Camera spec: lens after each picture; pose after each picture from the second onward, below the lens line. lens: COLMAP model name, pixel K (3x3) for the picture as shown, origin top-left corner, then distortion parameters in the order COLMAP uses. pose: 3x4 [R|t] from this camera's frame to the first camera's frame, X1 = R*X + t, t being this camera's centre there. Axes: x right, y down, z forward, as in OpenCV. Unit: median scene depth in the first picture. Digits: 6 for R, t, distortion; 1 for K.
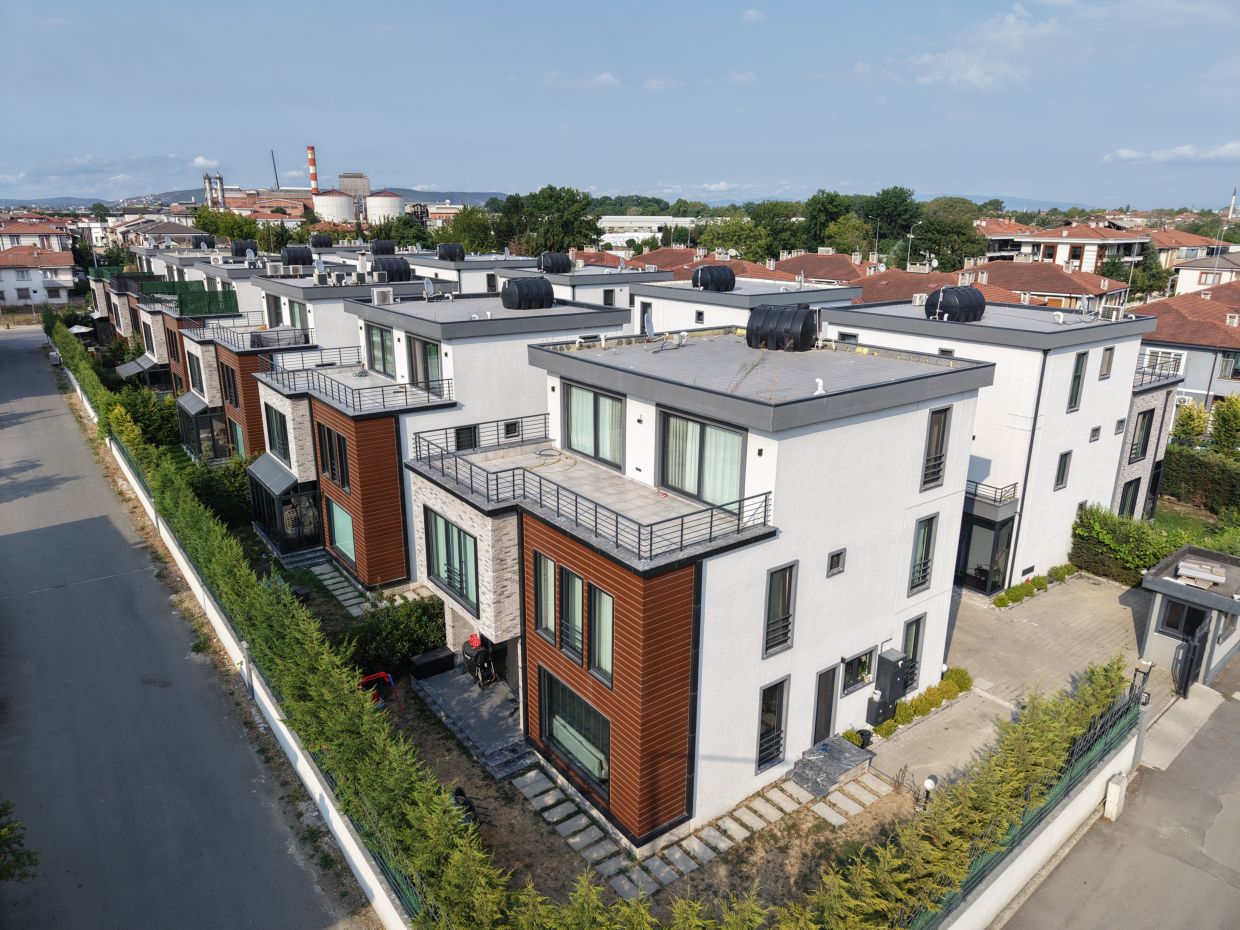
lens RADIAL K [[831.5, 0, 620.3], [0, 831.5, 461.0], [0, 0, 1]] dist [0.019894, -0.018239]
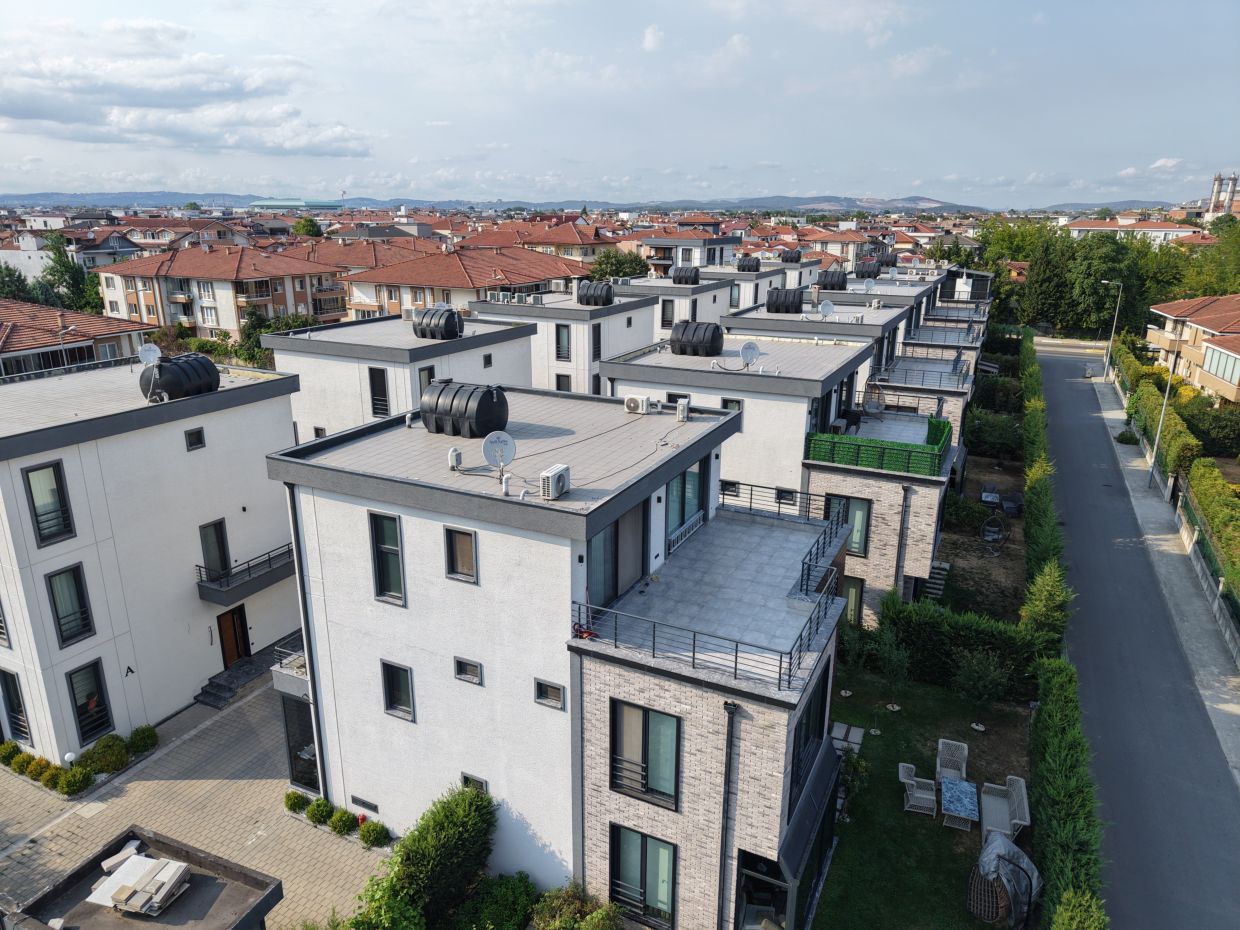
lens RADIAL K [[831.5, 0, 619.2], [0, 831.5, 462.0], [0, 0, 1]] dist [0.019894, -0.018239]
pose [[0.454912, 0.254970, -0.853256, 1.410066], [-0.256154, 0.955109, 0.148838, -0.372286], [0.852901, 0.150857, 0.499802, 1.027600]]
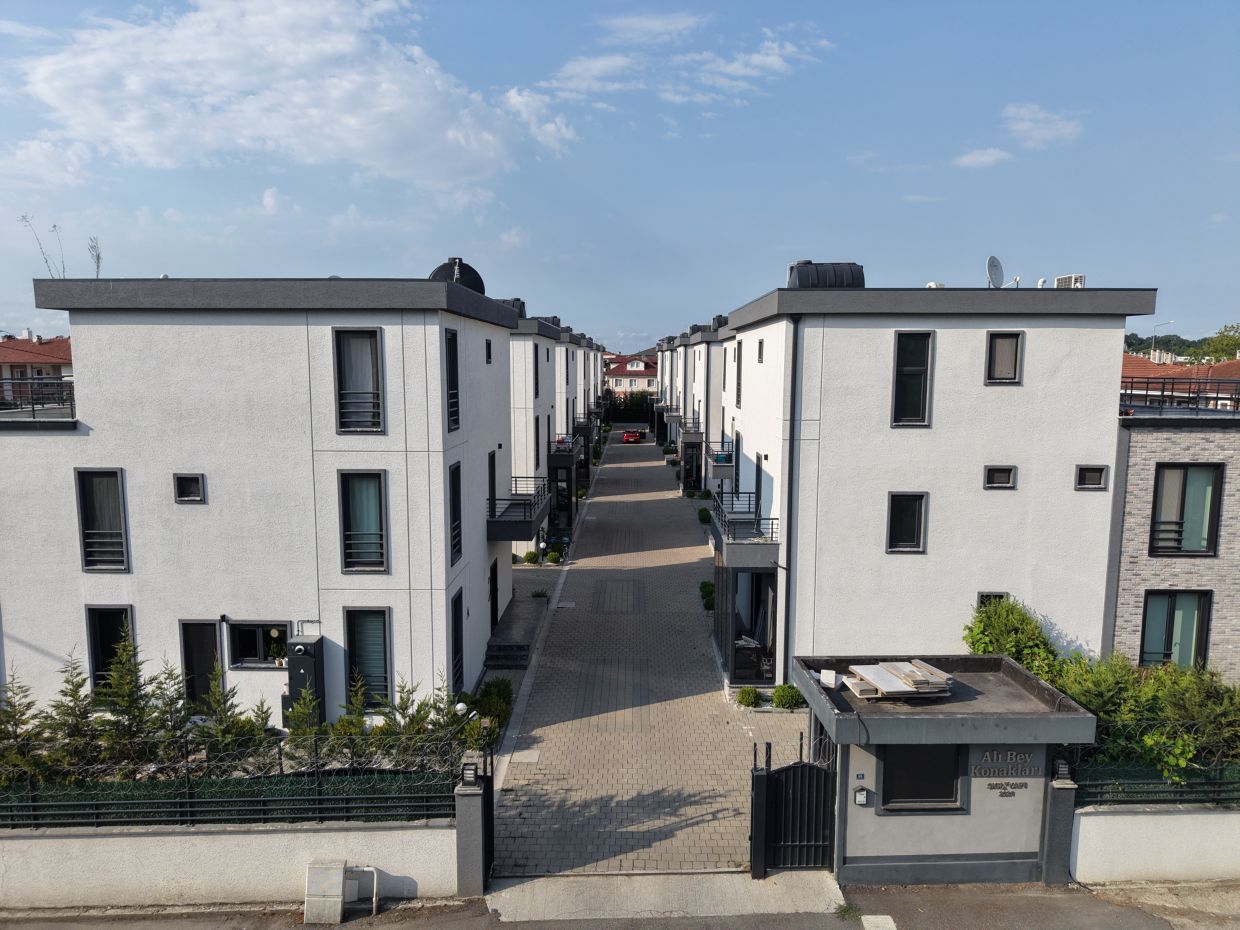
lens RADIAL K [[831.5, 0, 617.9], [0, 831.5, 467.1], [0, 0, 1]] dist [0.019894, -0.018239]
pose [[0.788247, 0.072869, -0.611030, 0.947802], [-0.172588, 0.979289, -0.105858, 0.095328], [0.590661, 0.188899, 0.784498, 0.475171]]
